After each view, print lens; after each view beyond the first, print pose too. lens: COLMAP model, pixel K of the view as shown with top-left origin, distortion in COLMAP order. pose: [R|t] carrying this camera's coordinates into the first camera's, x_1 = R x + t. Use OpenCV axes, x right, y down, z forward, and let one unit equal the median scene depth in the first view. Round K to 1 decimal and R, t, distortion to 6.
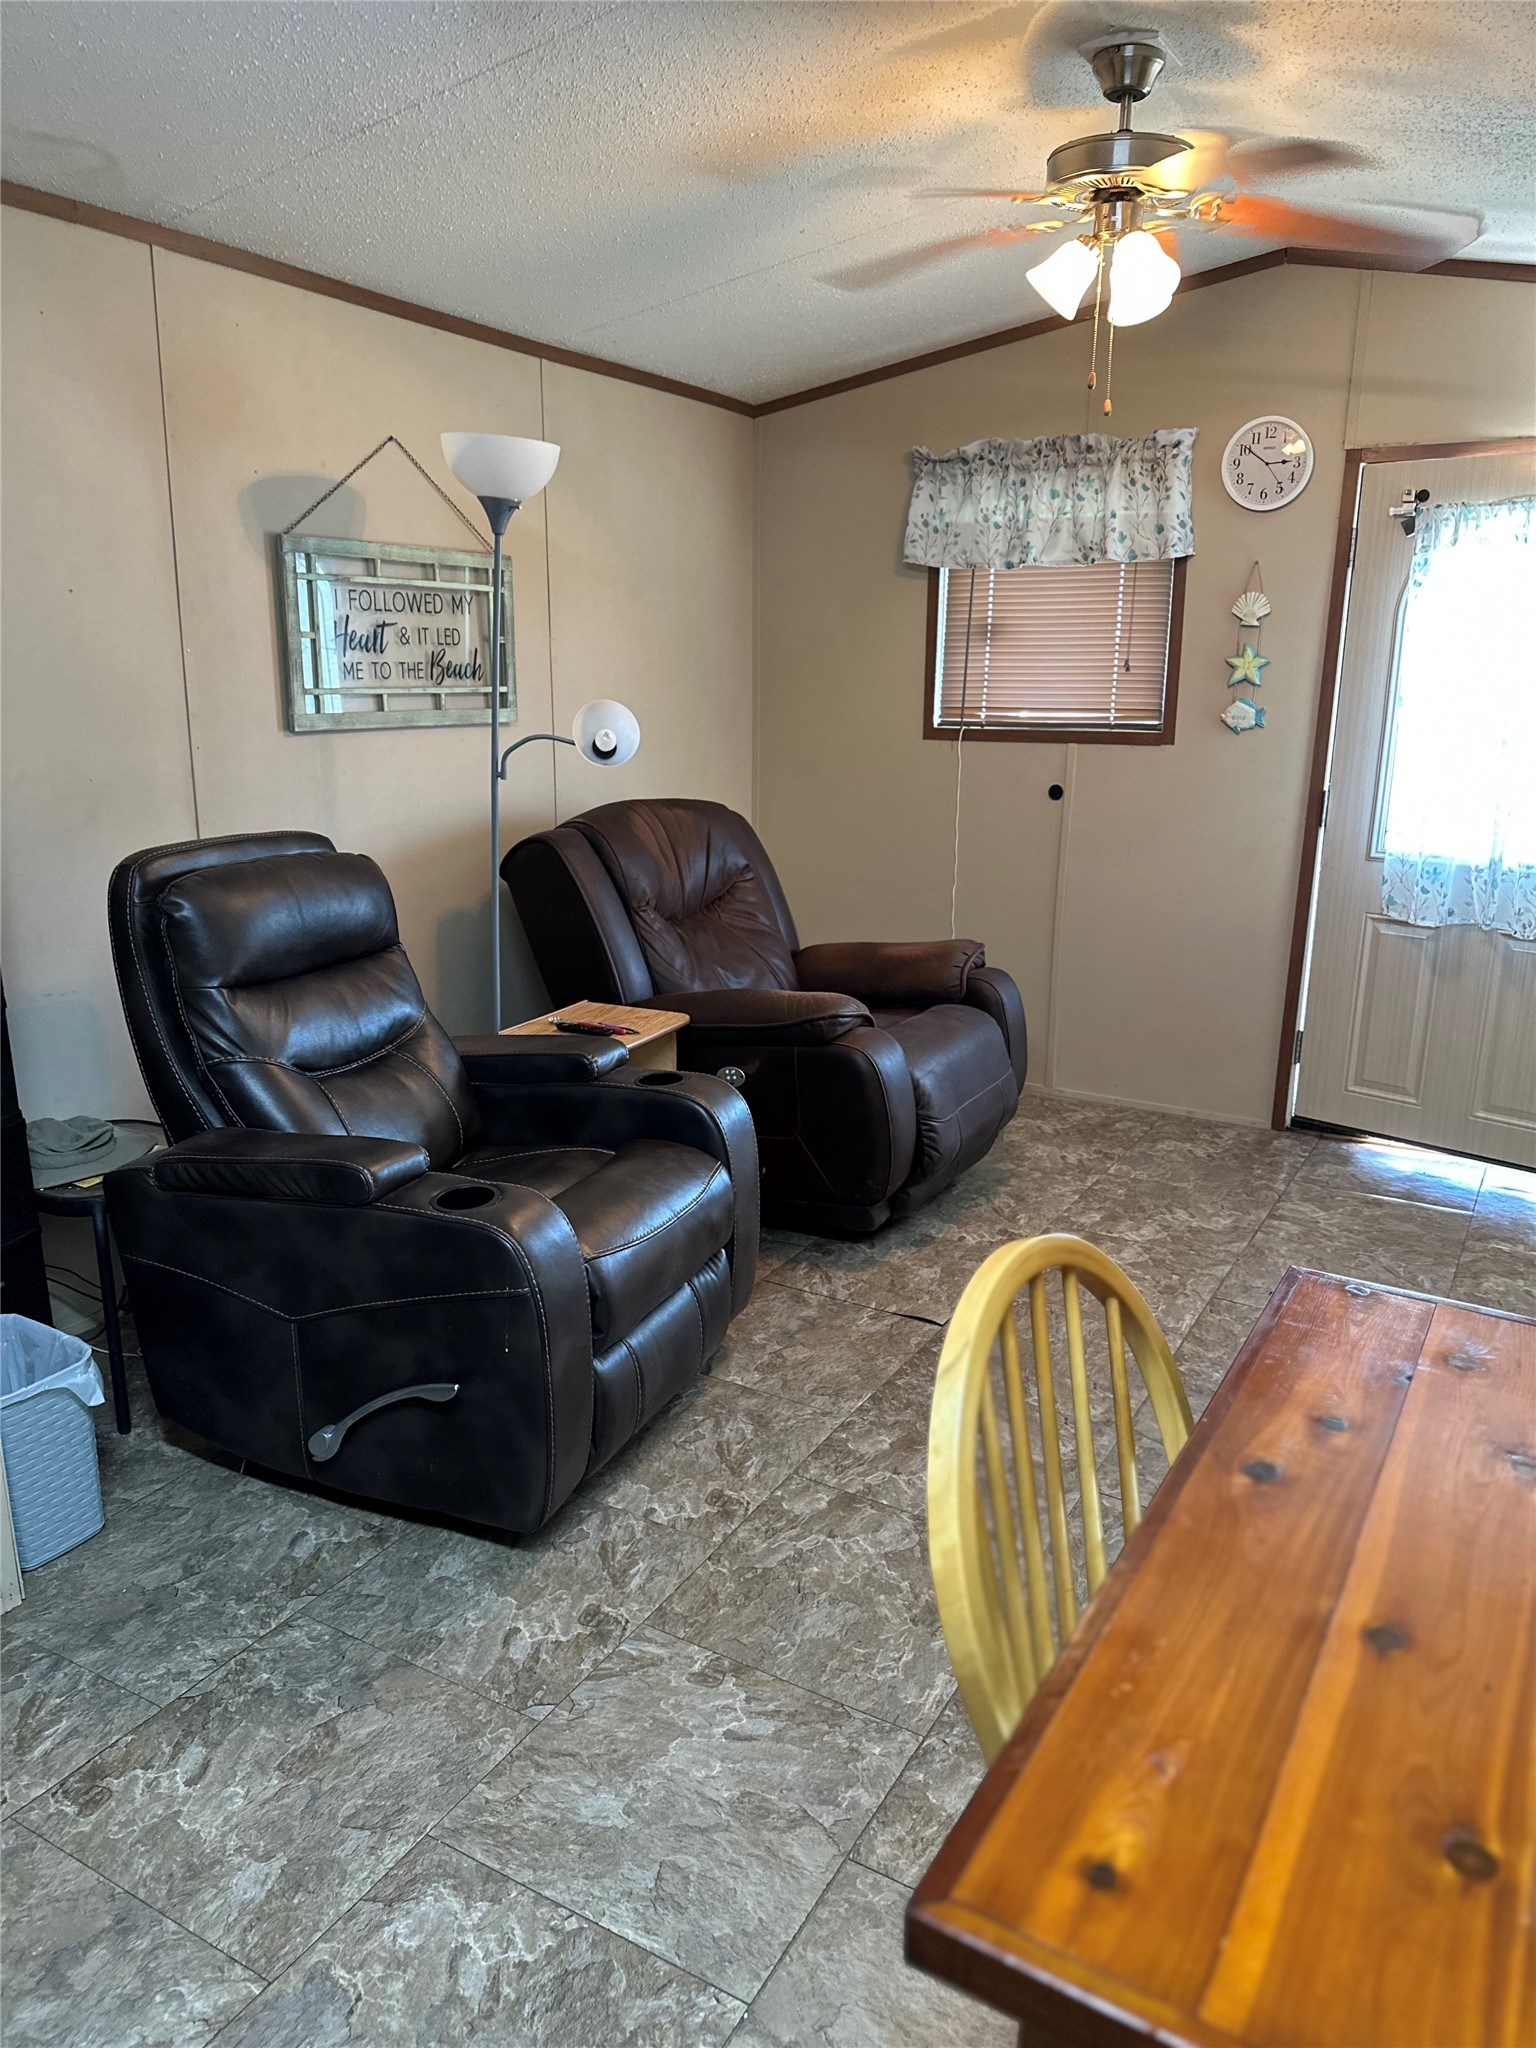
lens RADIAL K [[1438.9, 0, 776.3], [0, 1438.9, 1066.0], [0, 0, 1]] dist [0.055968, -0.099444]
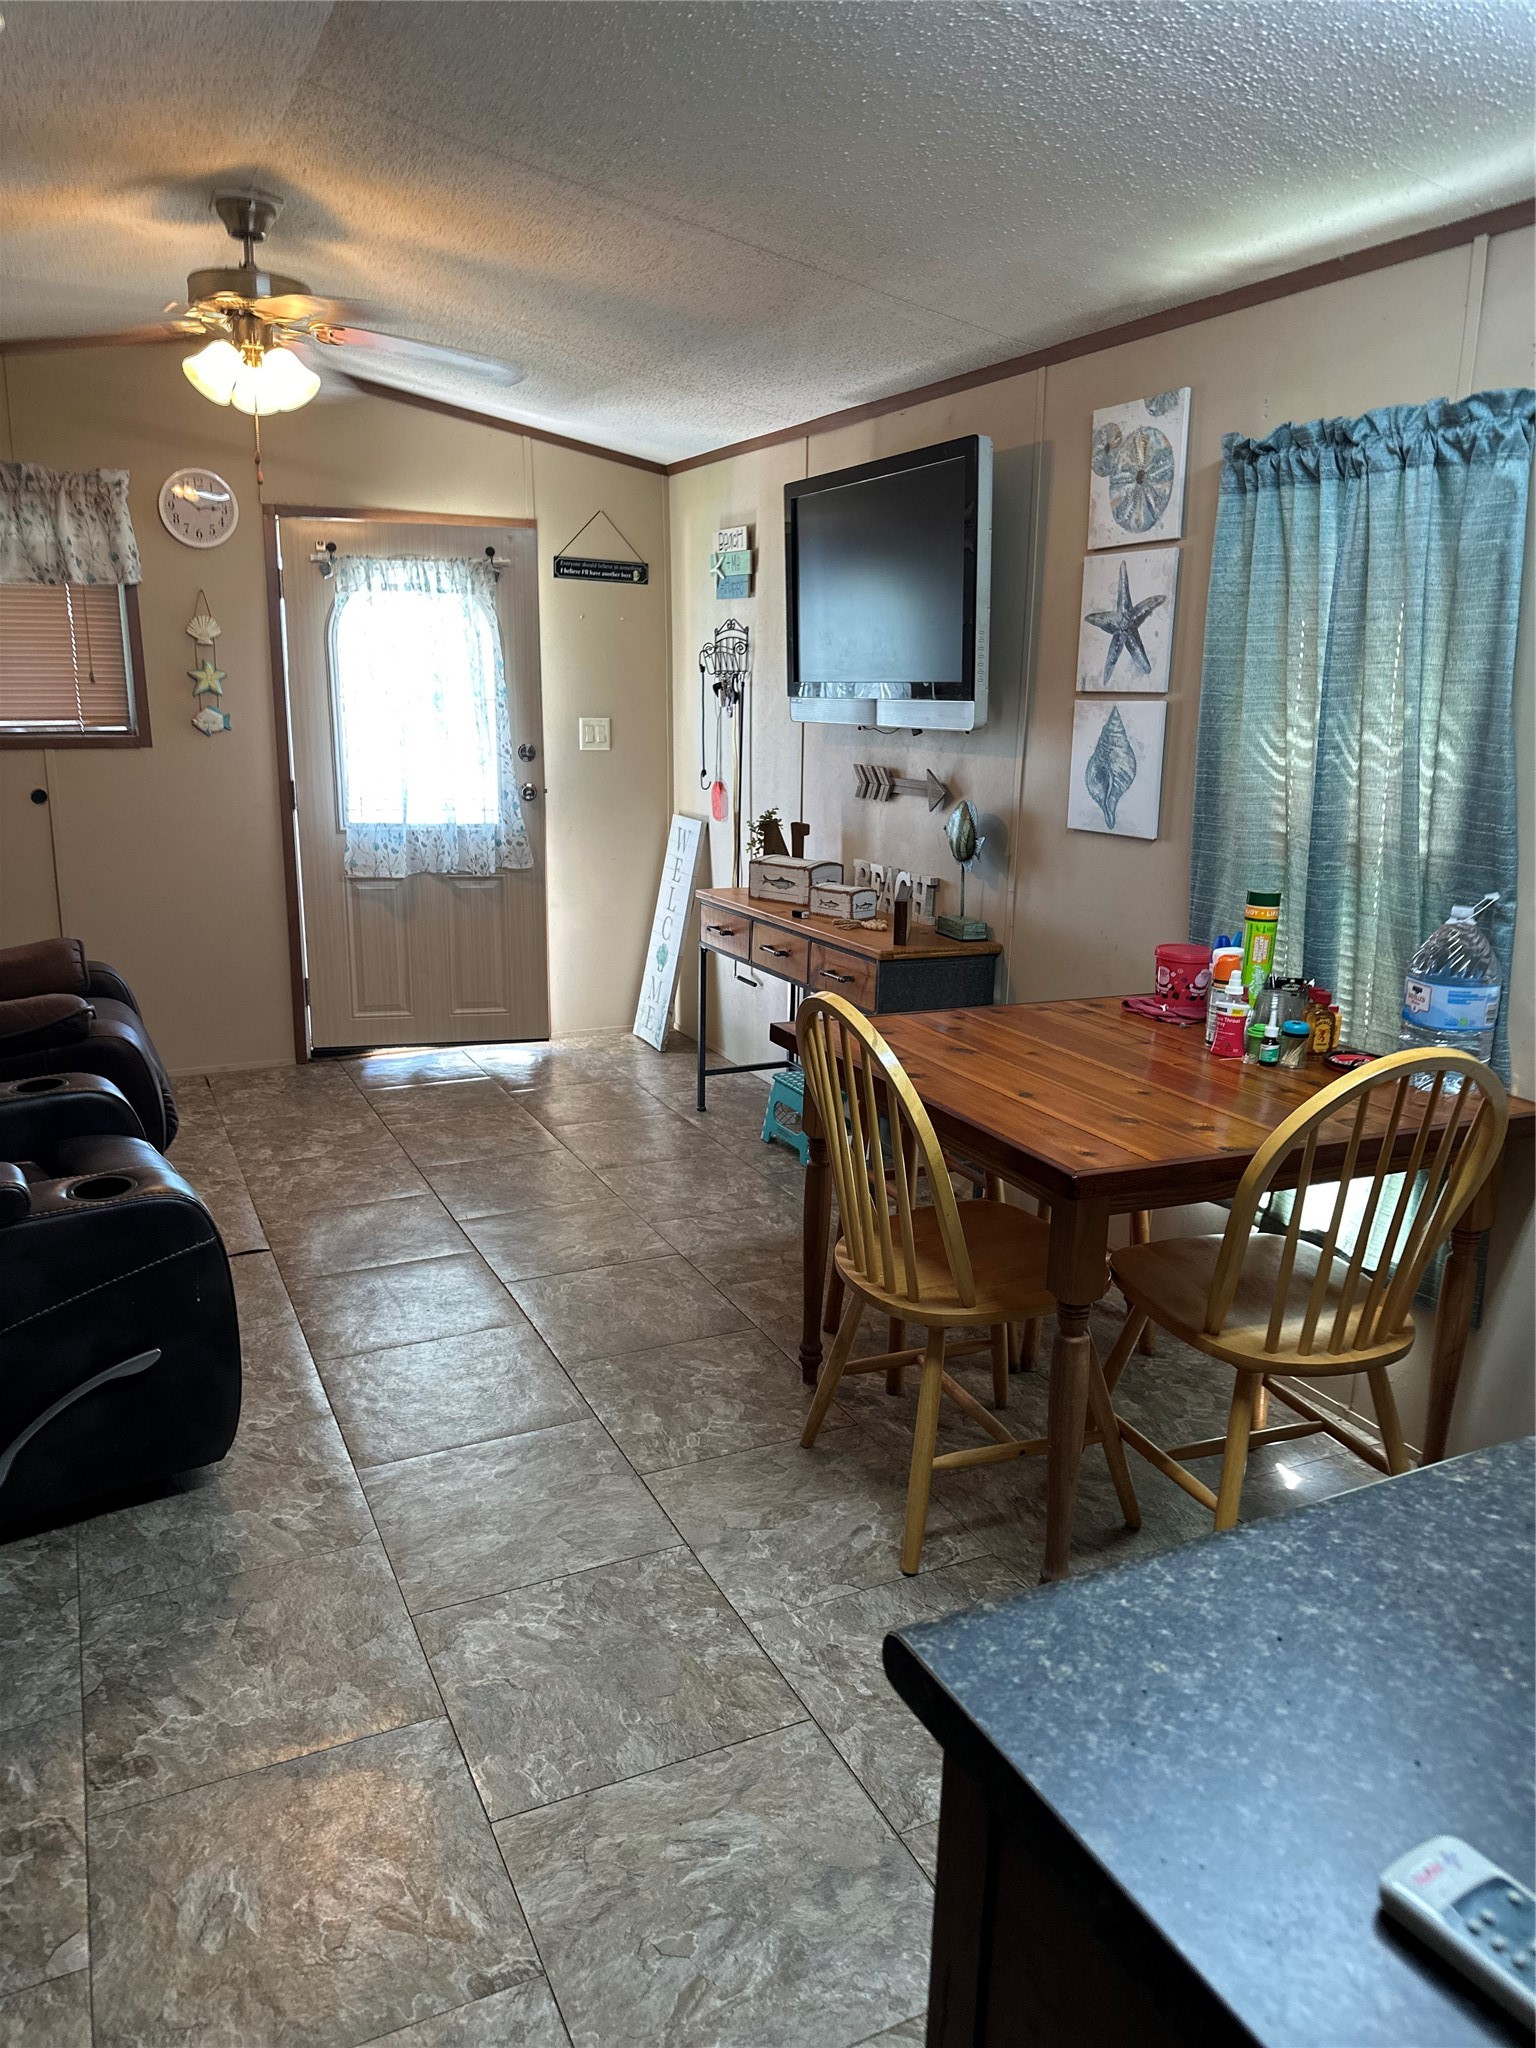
lens RADIAL K [[1438.9, 0, 776.3], [0, 1438.9, 1066.0], [0, 0, 1]] dist [0.055968, -0.099444]
pose [[0.562586, -0.219301, 0.797122, -0.427982], [0.215924, 0.969687, 0.114383, -0.006928], [-0.798043, 0.107768, 0.592885, -0.029640]]
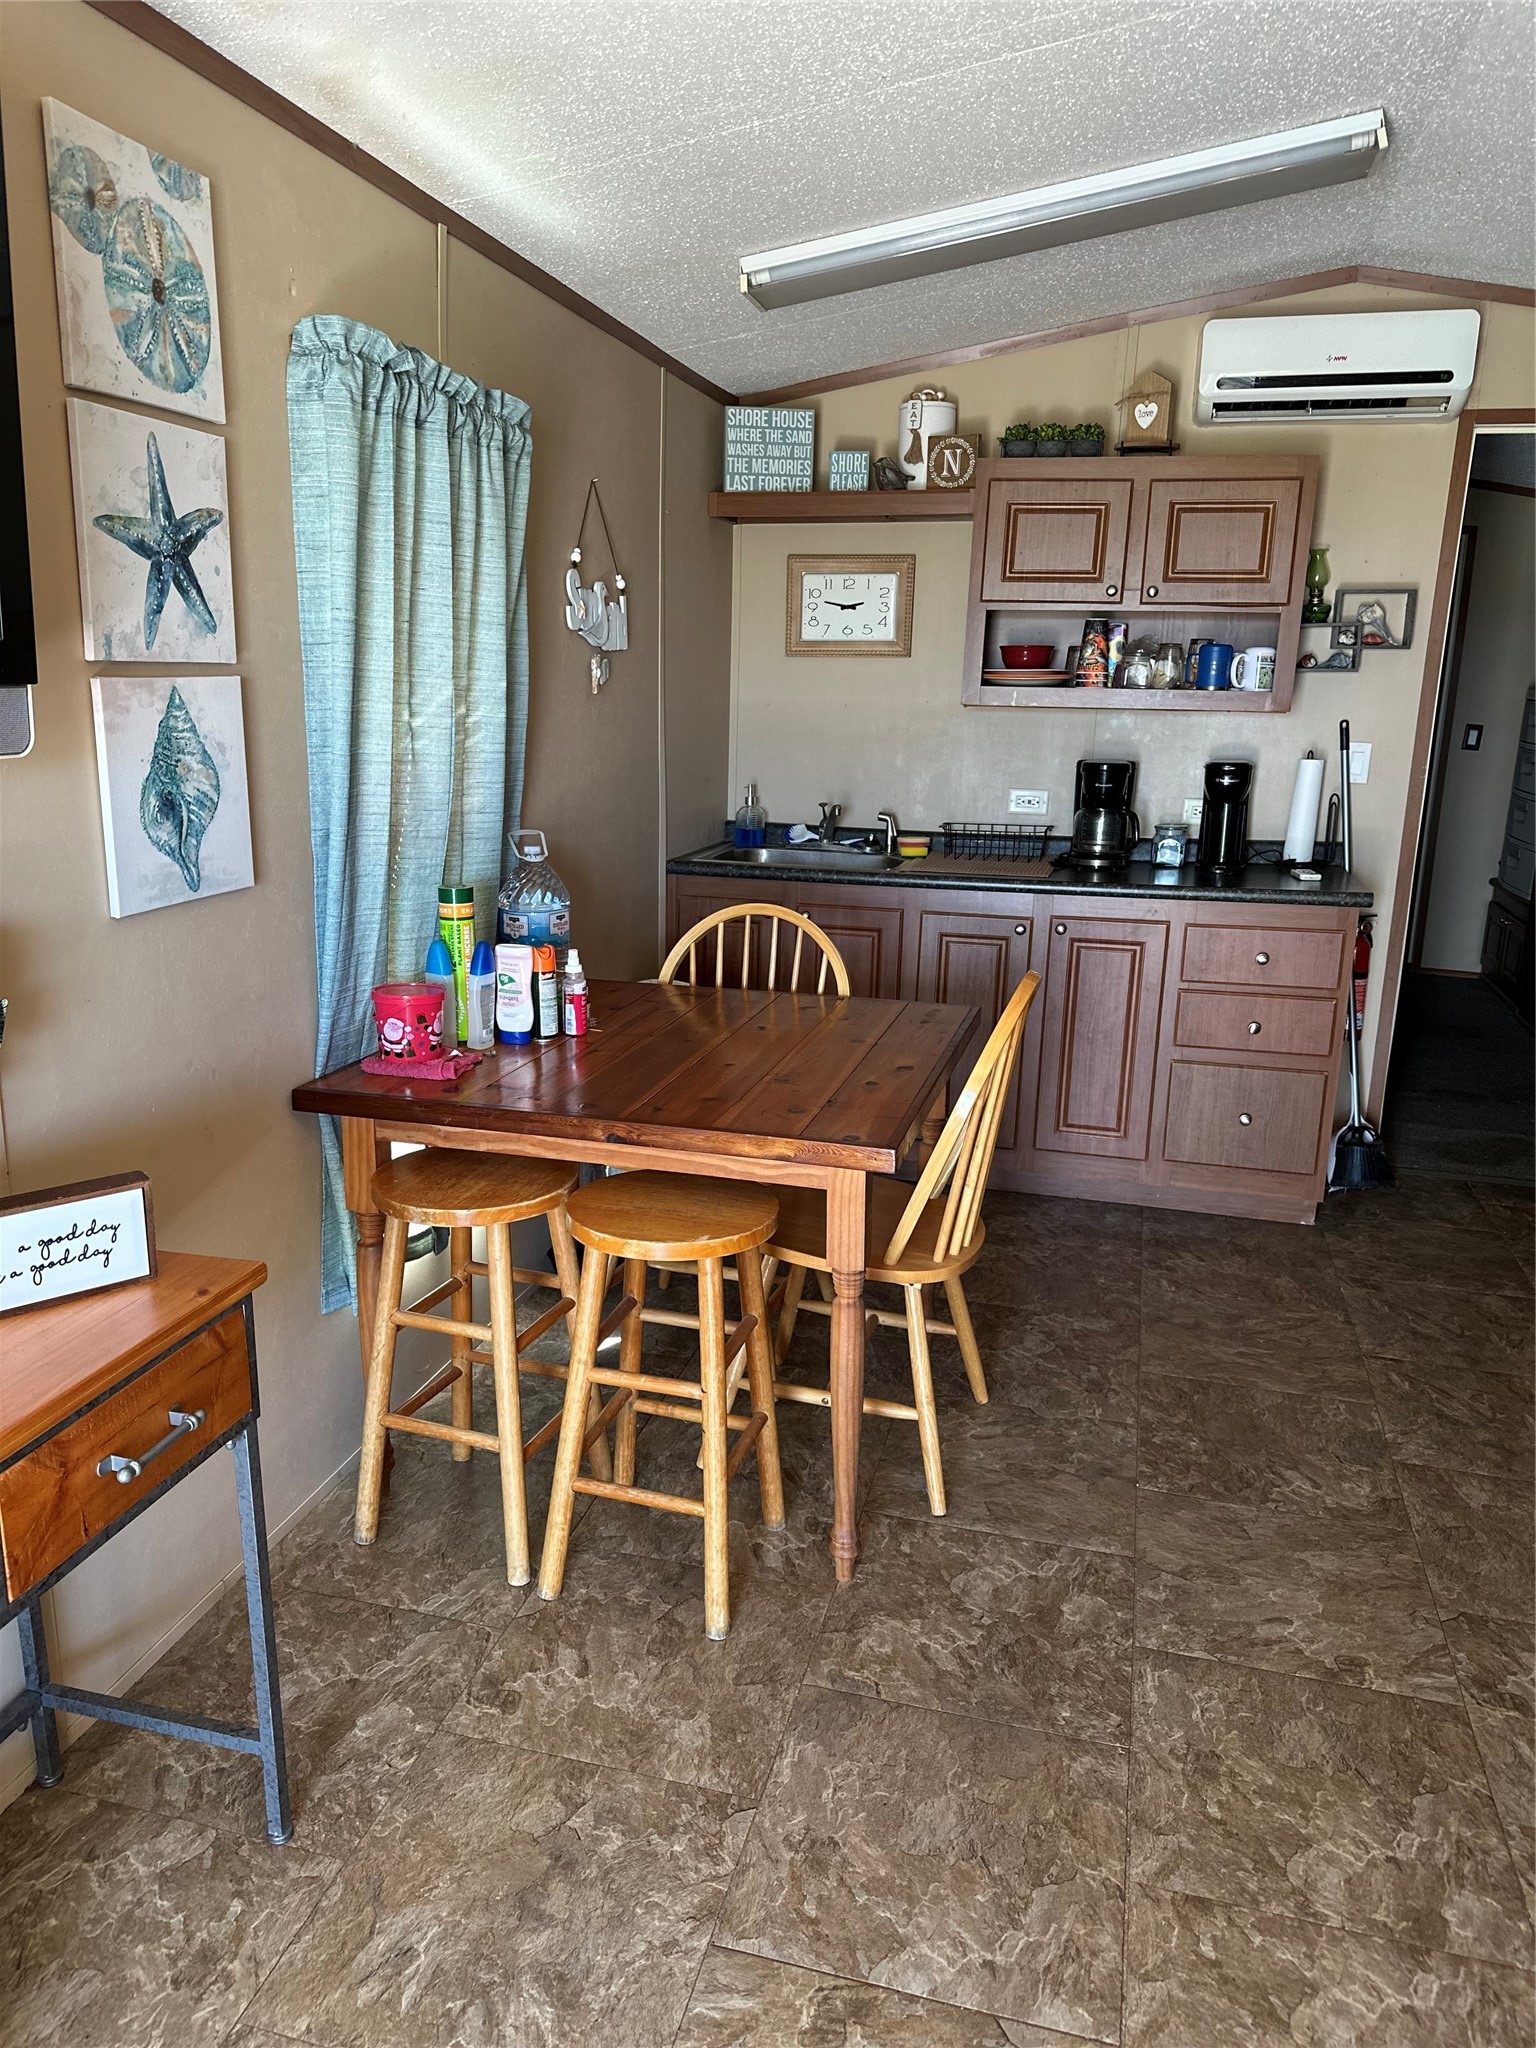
lens RADIAL K [[1449.6, 0, 768.0], [0, 1449.6, 1024.0], [0, 0, 1]] dist [0.024320, -0.001649]
pose [[-0.964142, 0.015259, -0.264948, 0.327912], [-0.118091, 0.869394, 0.479801, -0.229133], [0.237666, 0.493884, -0.836417, 0.794549]]
